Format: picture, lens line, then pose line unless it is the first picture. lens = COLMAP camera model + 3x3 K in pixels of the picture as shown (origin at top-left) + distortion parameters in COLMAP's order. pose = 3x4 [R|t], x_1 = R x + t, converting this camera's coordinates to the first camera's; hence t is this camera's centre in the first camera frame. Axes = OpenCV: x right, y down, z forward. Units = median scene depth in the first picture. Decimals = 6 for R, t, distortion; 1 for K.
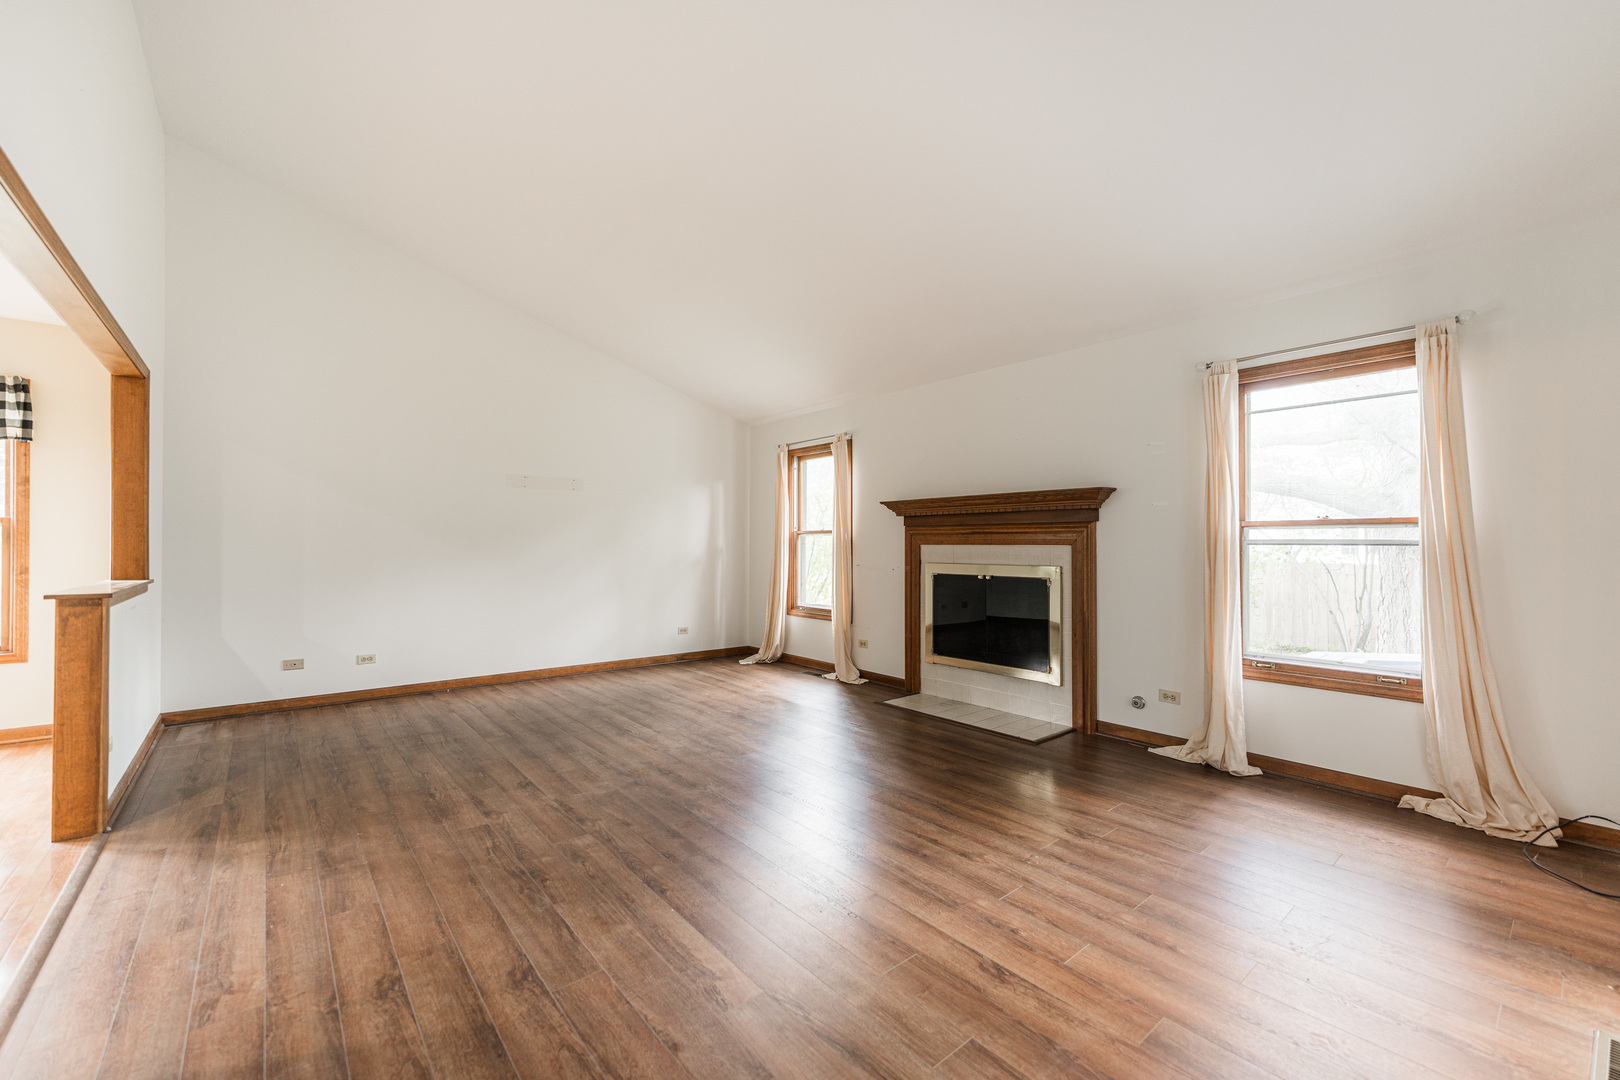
lens RADIAL K [[657.7, 0, 809.5], [0, 657.7, 539.8], [0, 0, 1]] dist [0.002699, 0.000091]
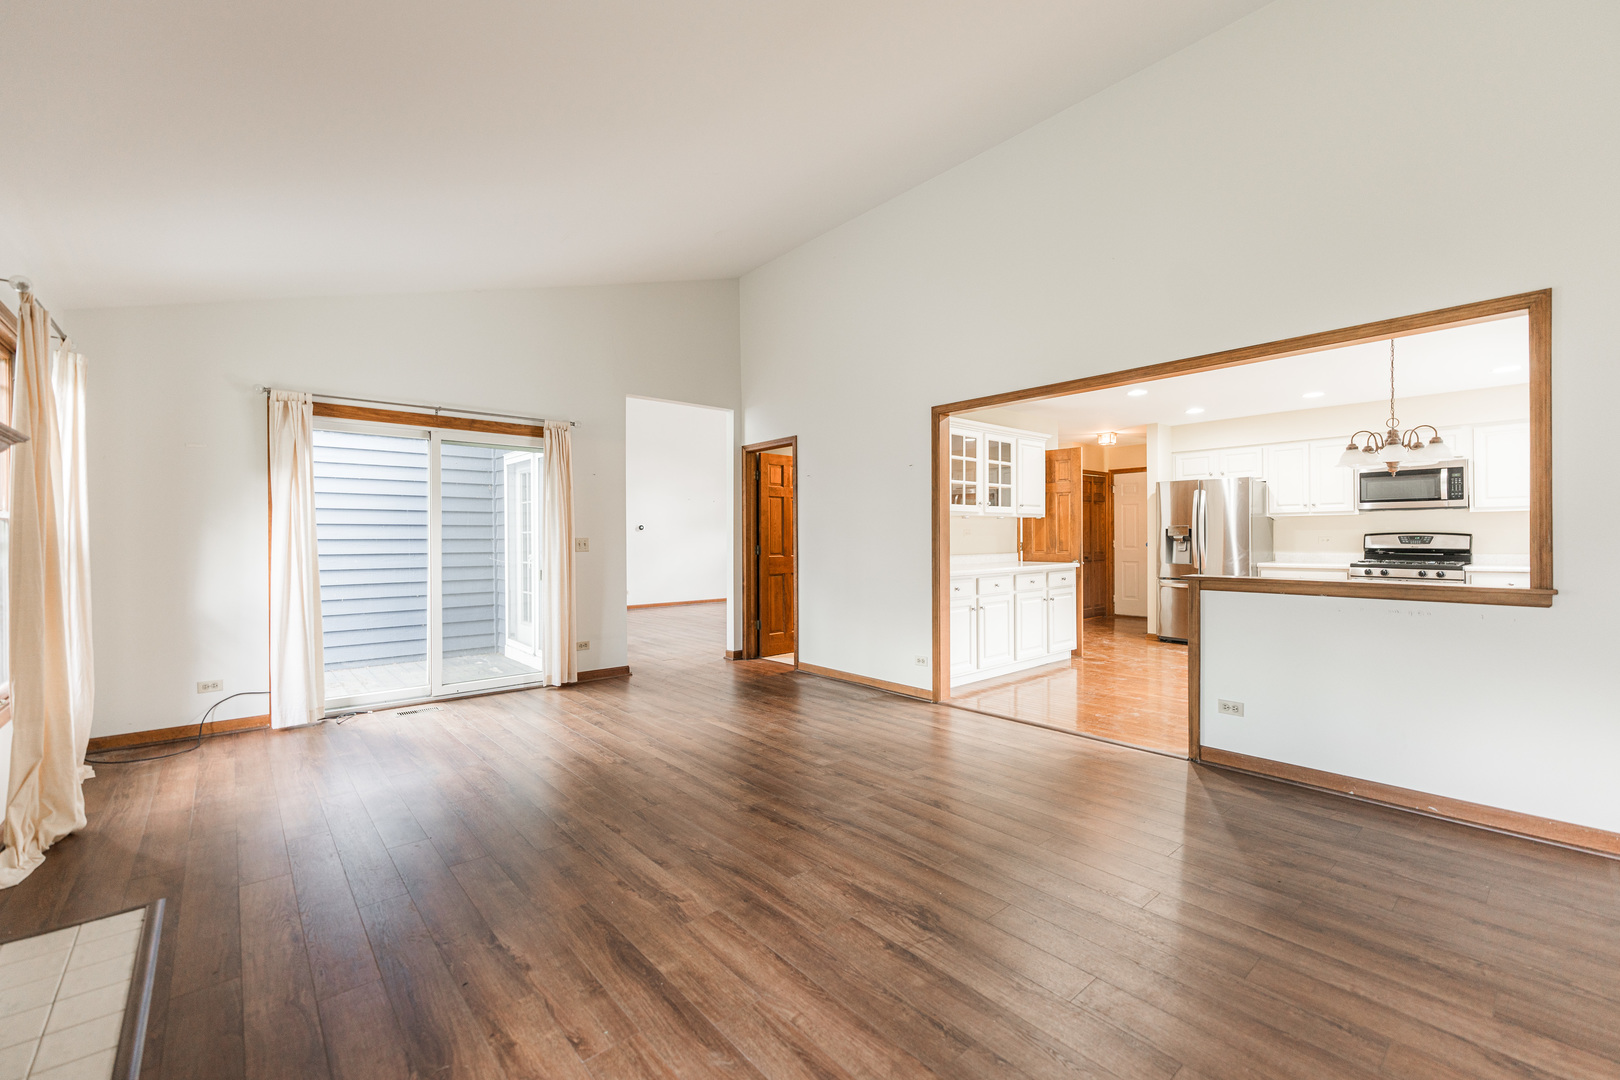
lens RADIAL K [[657.7, 0, 811.0], [0, 657.7, 543.0], [0, 0, 1]] dist [0.002699, 0.000091]
pose [[-0.999609, 0.003974, -0.027676, -0.204035], [0.004027, 0.999990, -0.001848, 0.010389], [0.027668, -0.001959, -0.999615, 1.676806]]
